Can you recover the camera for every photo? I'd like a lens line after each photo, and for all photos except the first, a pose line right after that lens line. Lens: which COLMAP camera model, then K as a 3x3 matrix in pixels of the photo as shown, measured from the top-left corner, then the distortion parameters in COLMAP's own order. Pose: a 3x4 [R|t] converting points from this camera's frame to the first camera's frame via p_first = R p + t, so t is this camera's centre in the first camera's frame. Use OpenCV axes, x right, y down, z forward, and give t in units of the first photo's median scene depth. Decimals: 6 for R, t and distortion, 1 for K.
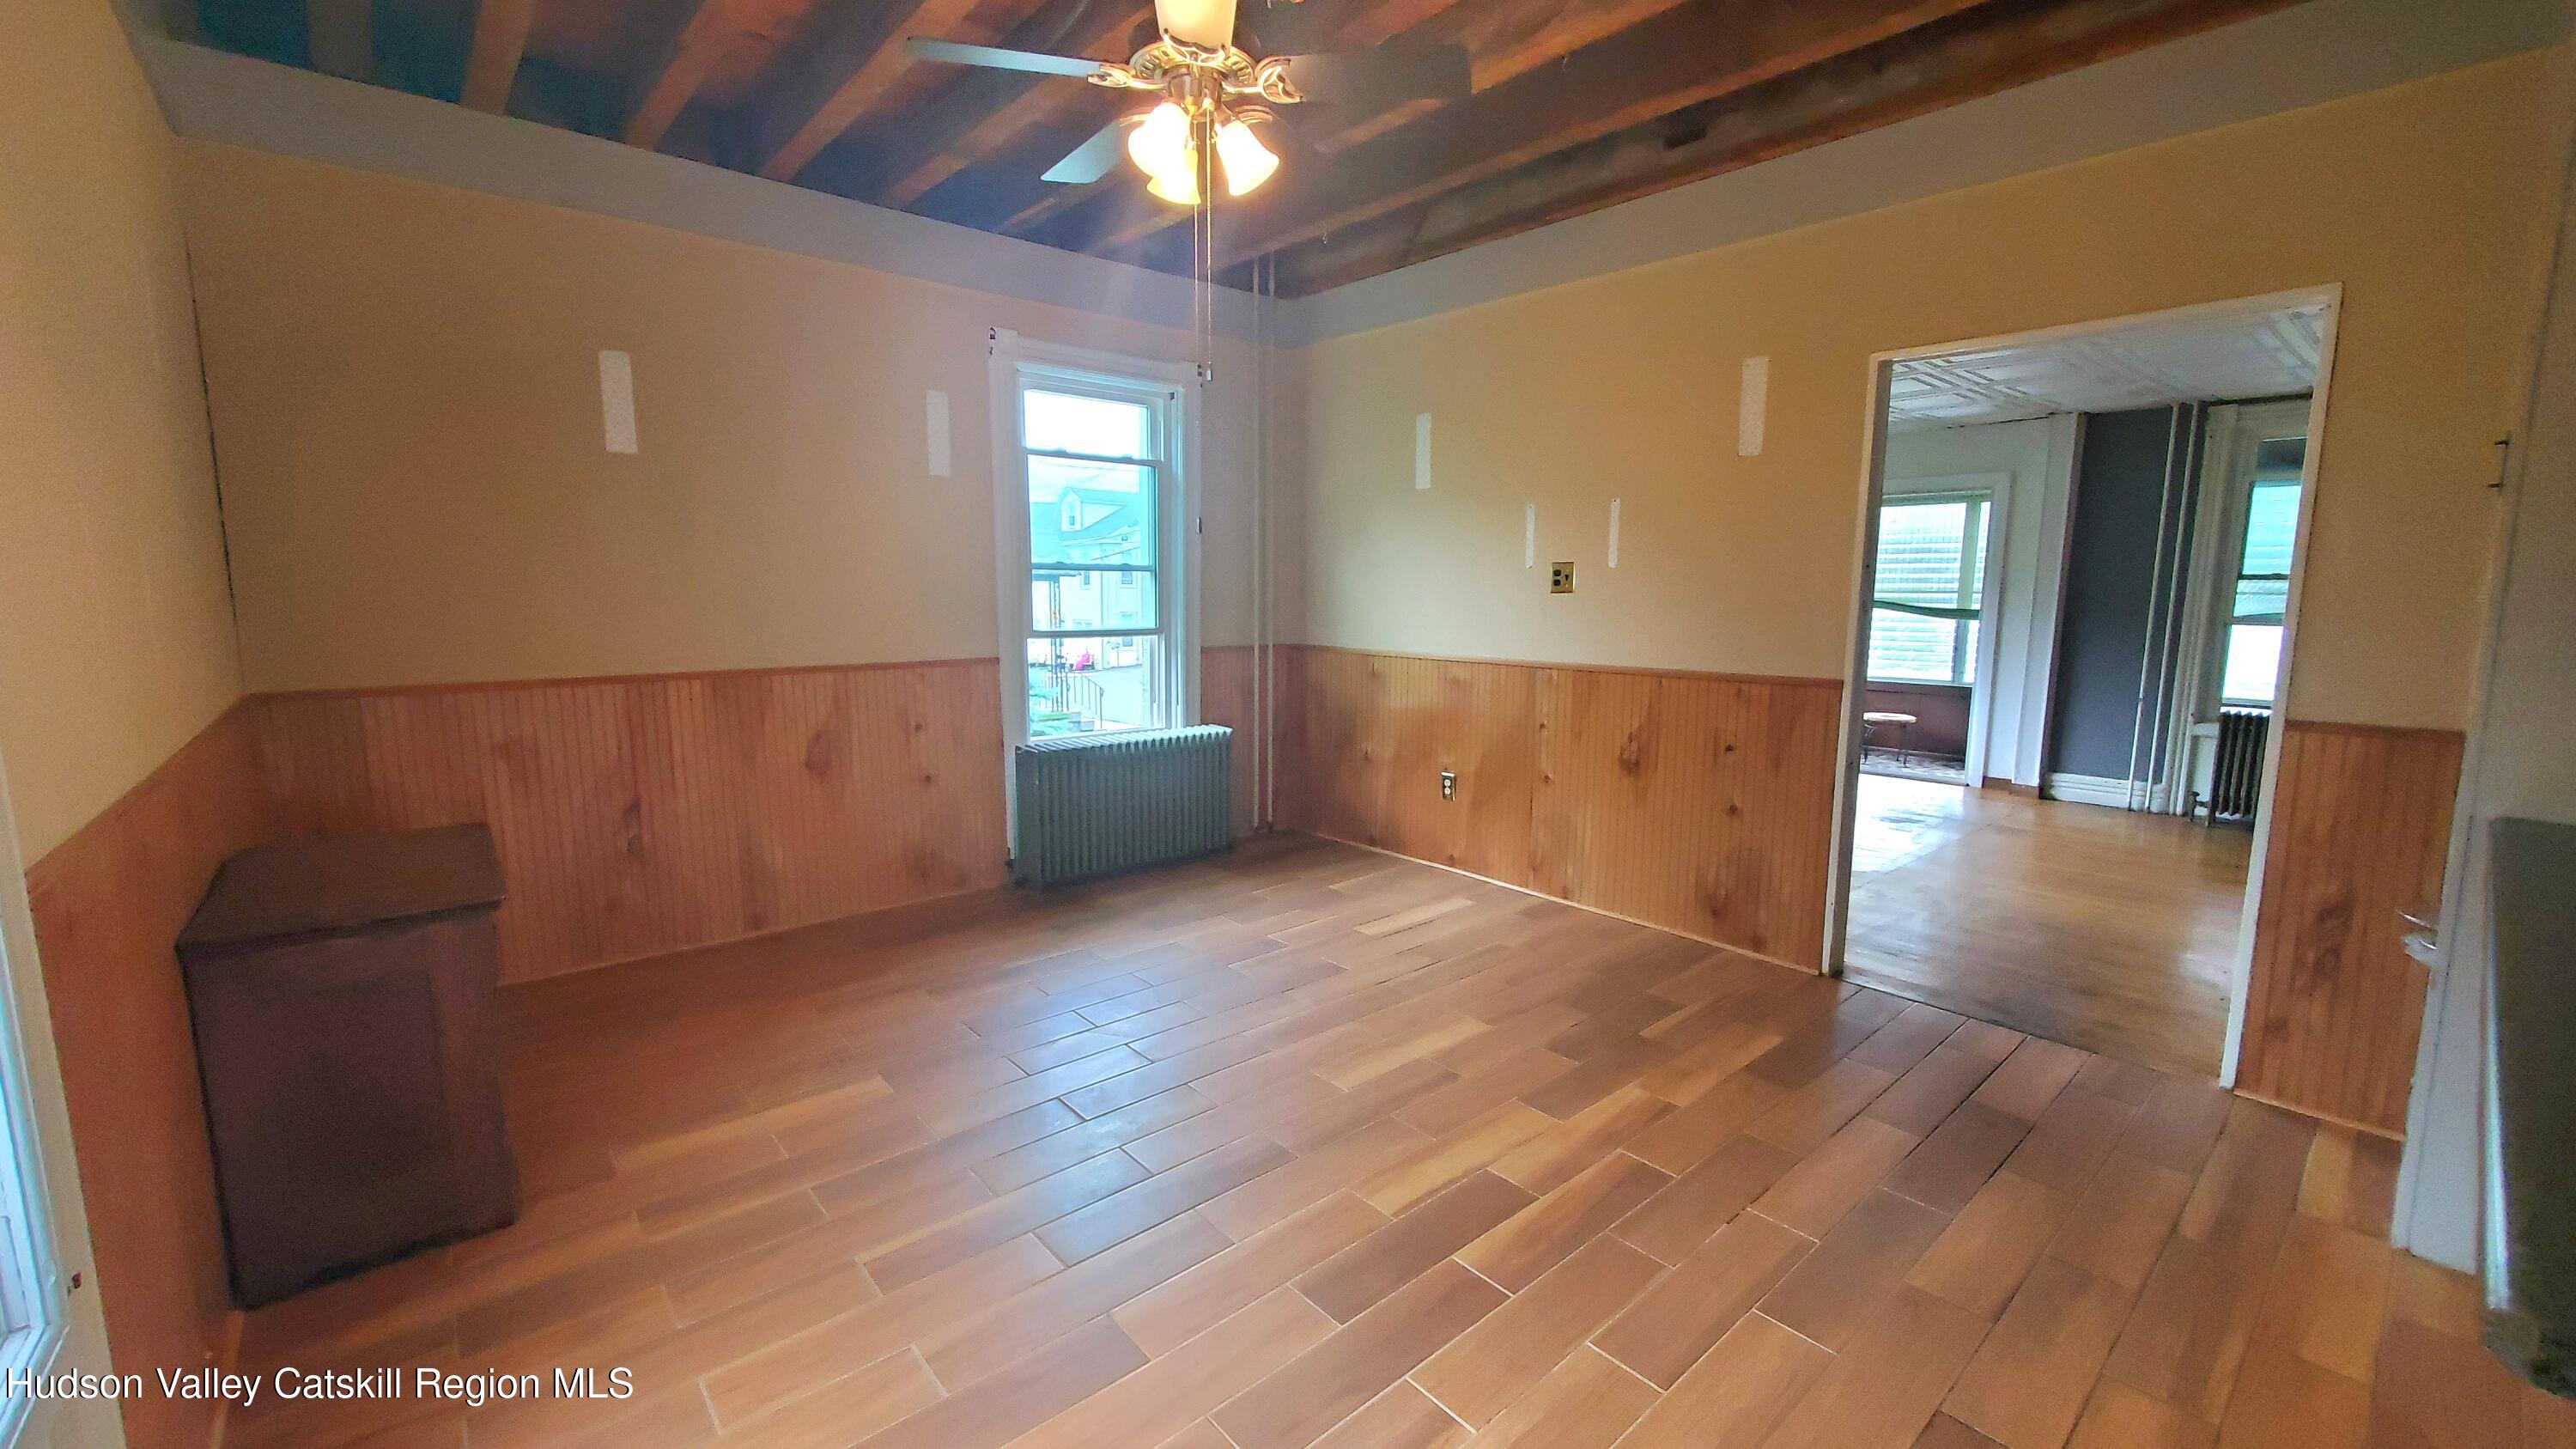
lens RADIAL K [[1025.3, 0, 1289.8], [0, 1025.3, 732.1], [0, 0, 1]] dist [-0.000229, -0.000327]
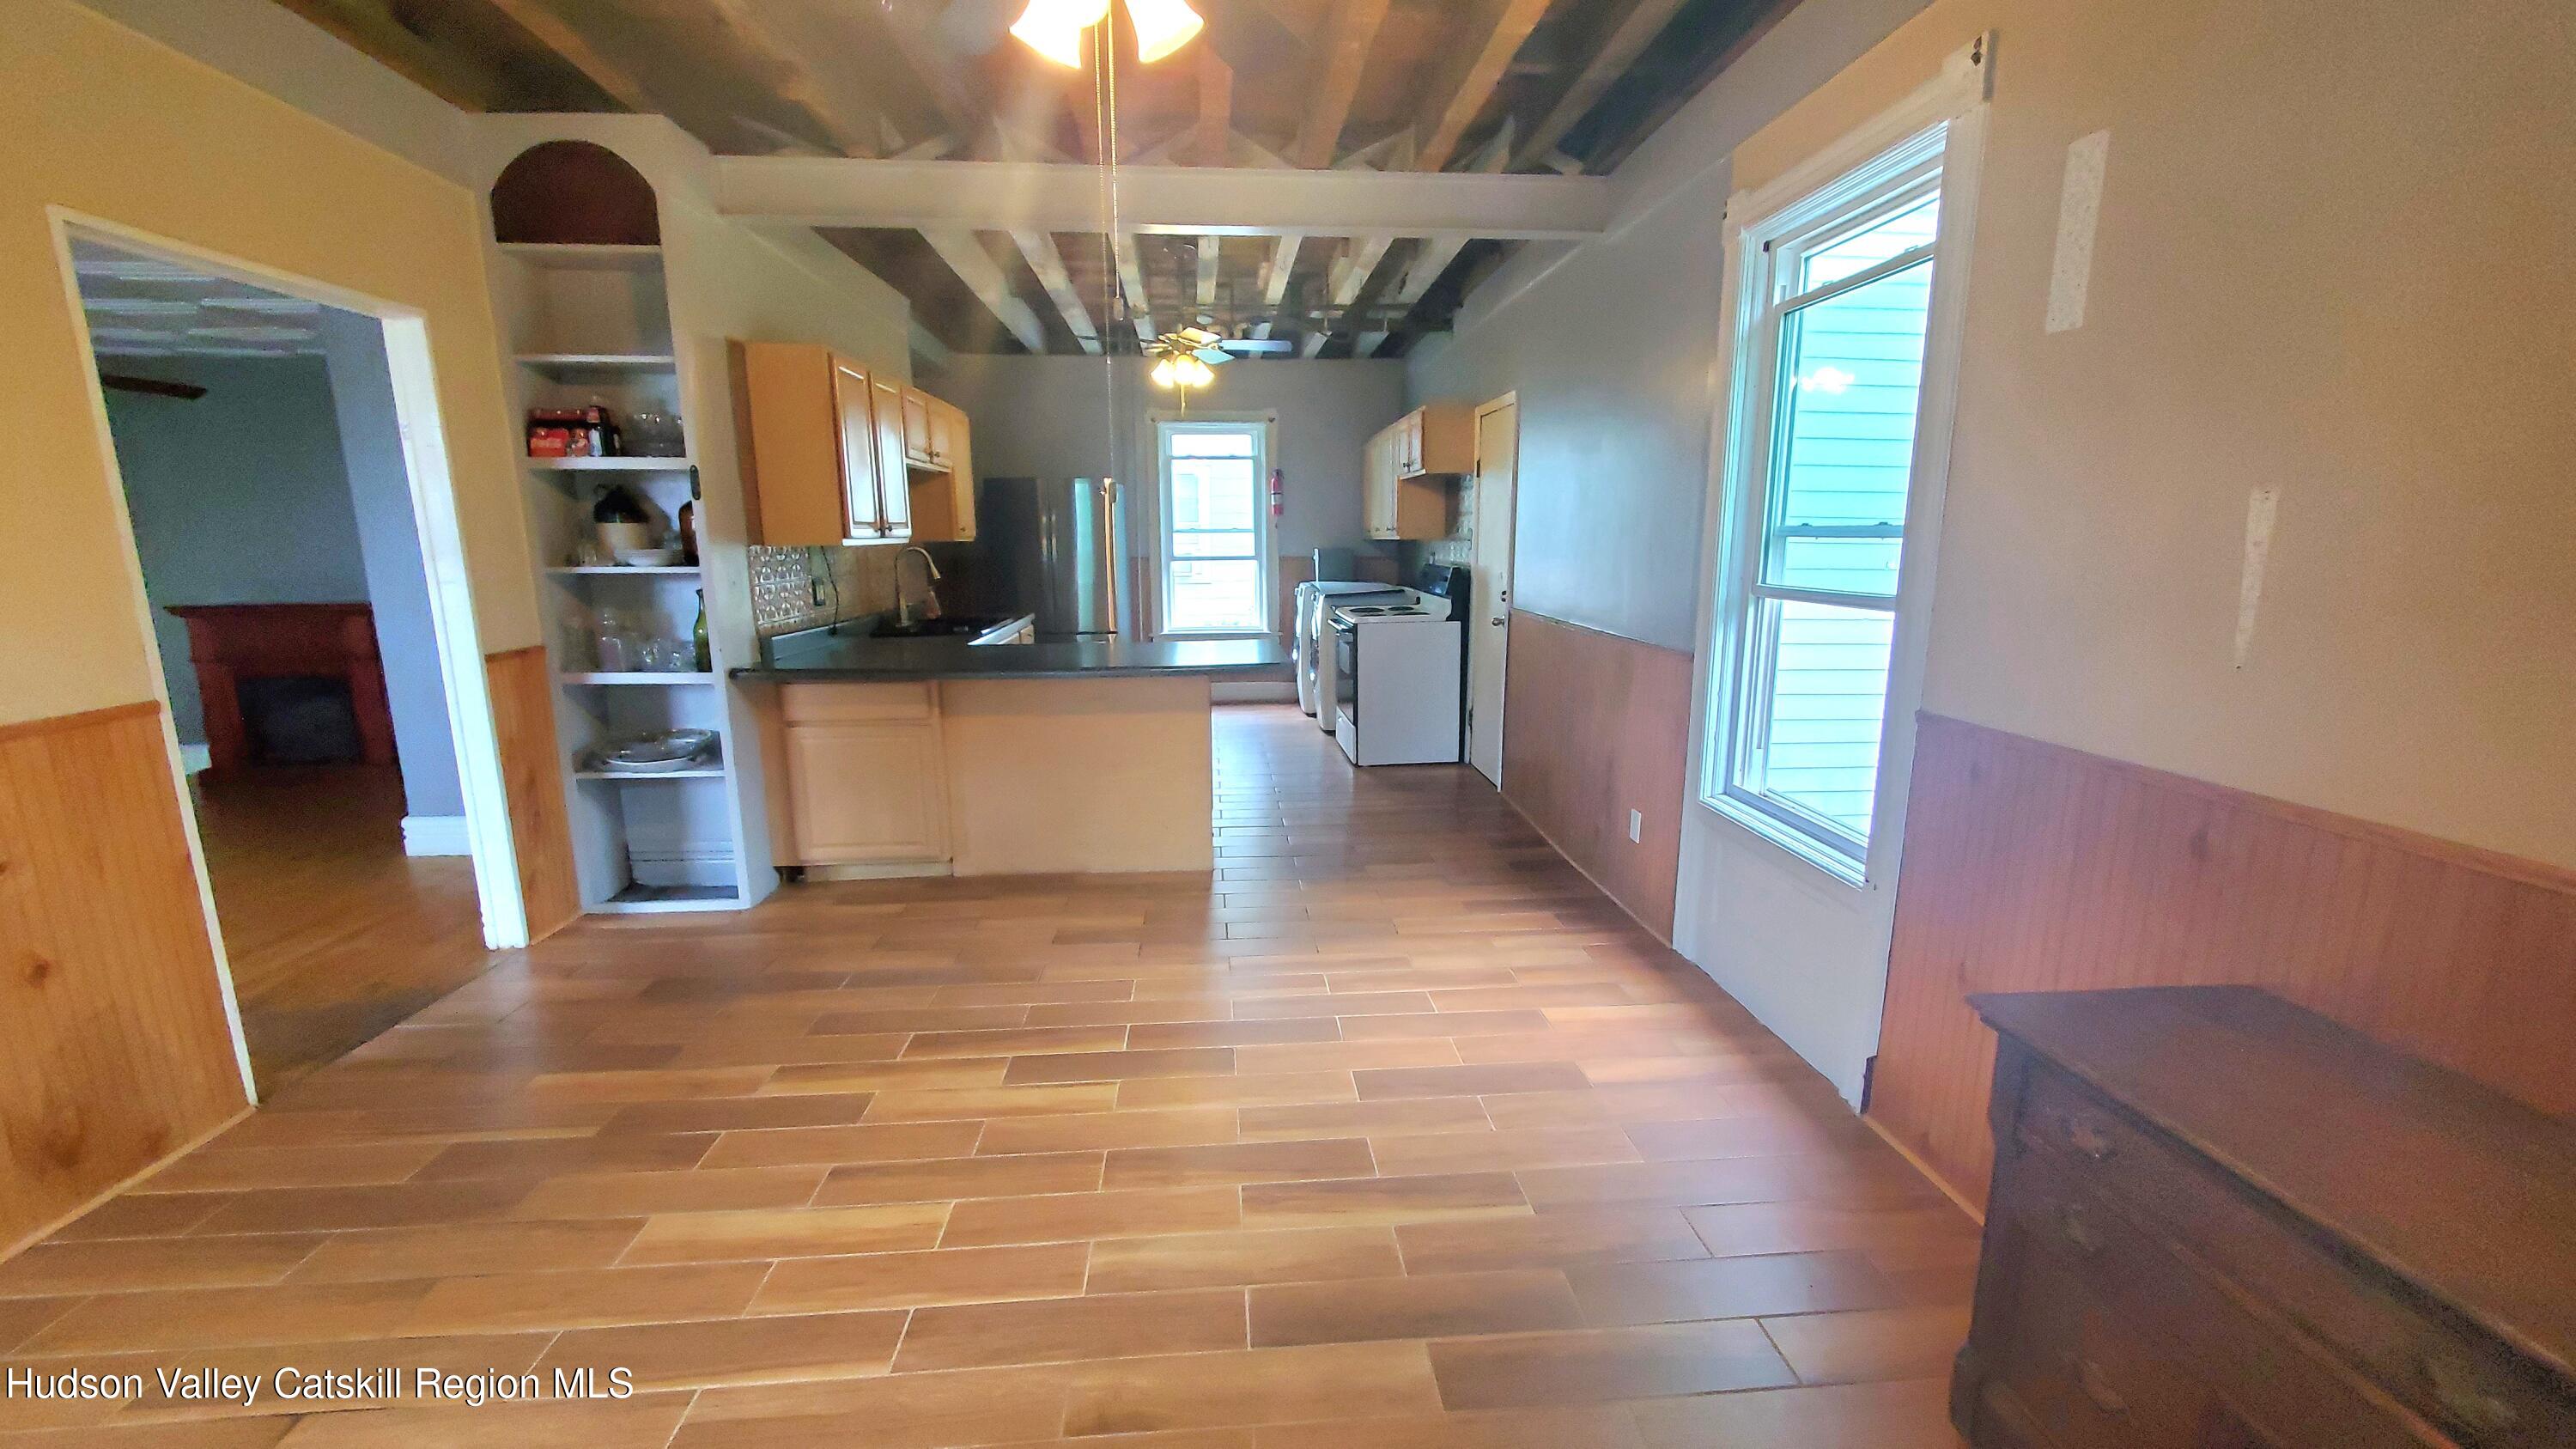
lens RADIAL K [[1025.3, 0, 1289.8], [0, 1025.3, 732.1], [0, 0, 1]] dist [-0.000229, -0.000327]
pose [[-0.805217, -0.115364, 0.581650, -0.448354], [0.084672, 0.948473, 0.305336, -0.169705], [-0.586903, 0.295112, -0.753959, 1.043950]]
